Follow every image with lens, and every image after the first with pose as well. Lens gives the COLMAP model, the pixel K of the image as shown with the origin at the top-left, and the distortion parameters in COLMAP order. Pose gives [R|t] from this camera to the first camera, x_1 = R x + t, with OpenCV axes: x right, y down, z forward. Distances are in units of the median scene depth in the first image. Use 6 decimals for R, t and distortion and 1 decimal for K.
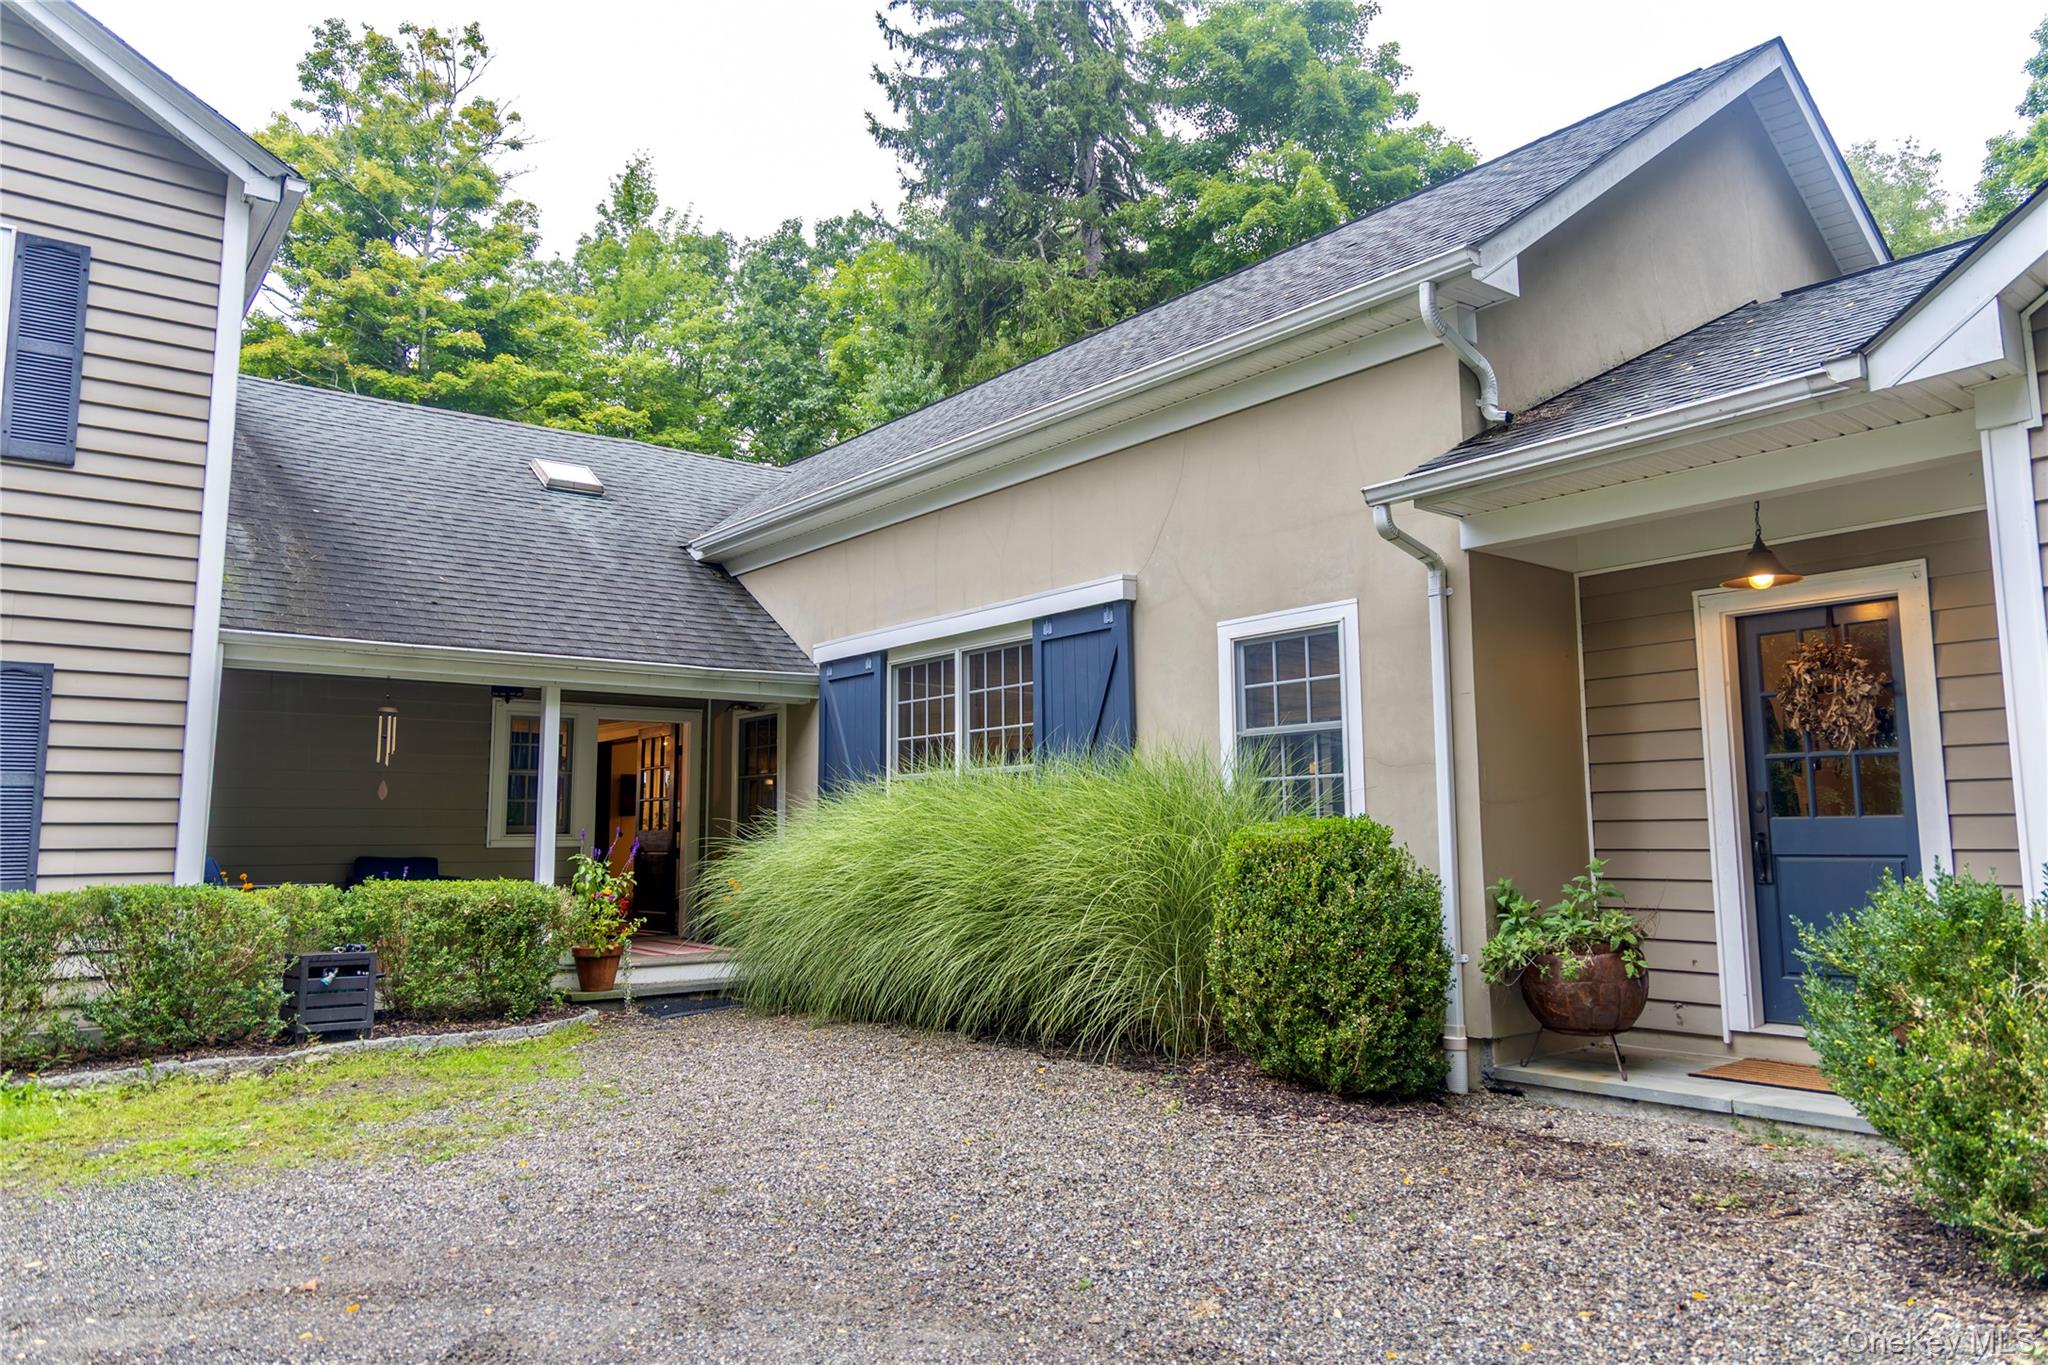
lens RADIAL K [[1368.2, 0, 1027.6], [0, 1368.2, 665.1], [0, 0, 1]] dist [0.002805, 0.000650]
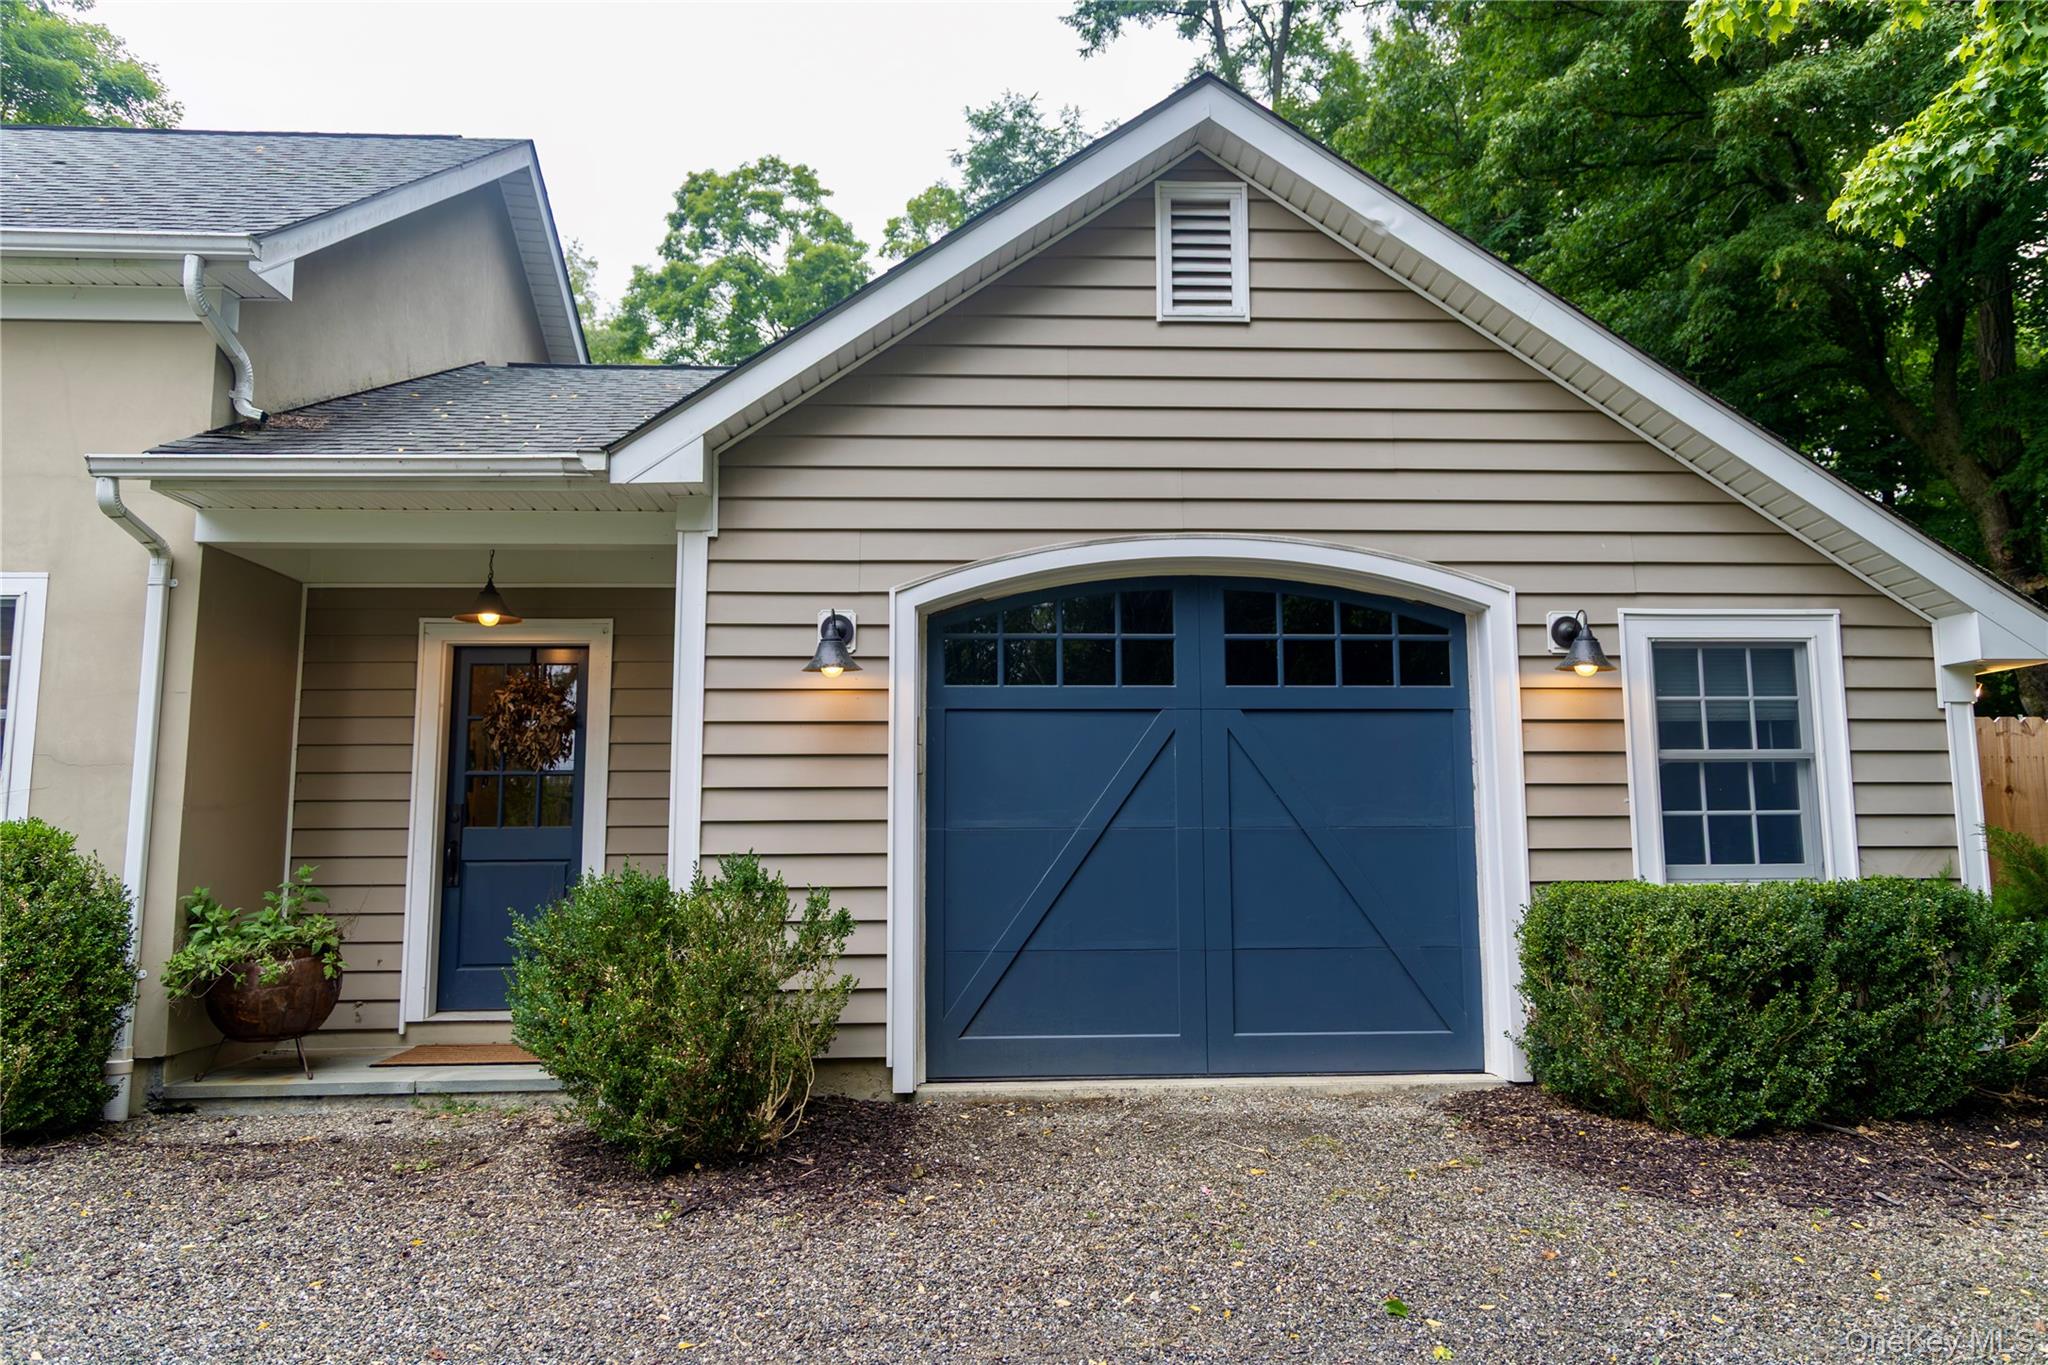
lens RADIAL K [[1368.2, 0, 1027.6], [0, 1368.2, 665.1], [0, 0, 1]] dist [0.002805, 0.000650]
pose [[0.593978, 0.106581, 0.797390, -0.098157], [-0.098187, 0.993379, -0.059637, 0.000741], [-0.798467, -0.042871, 0.600511, -0.040331]]
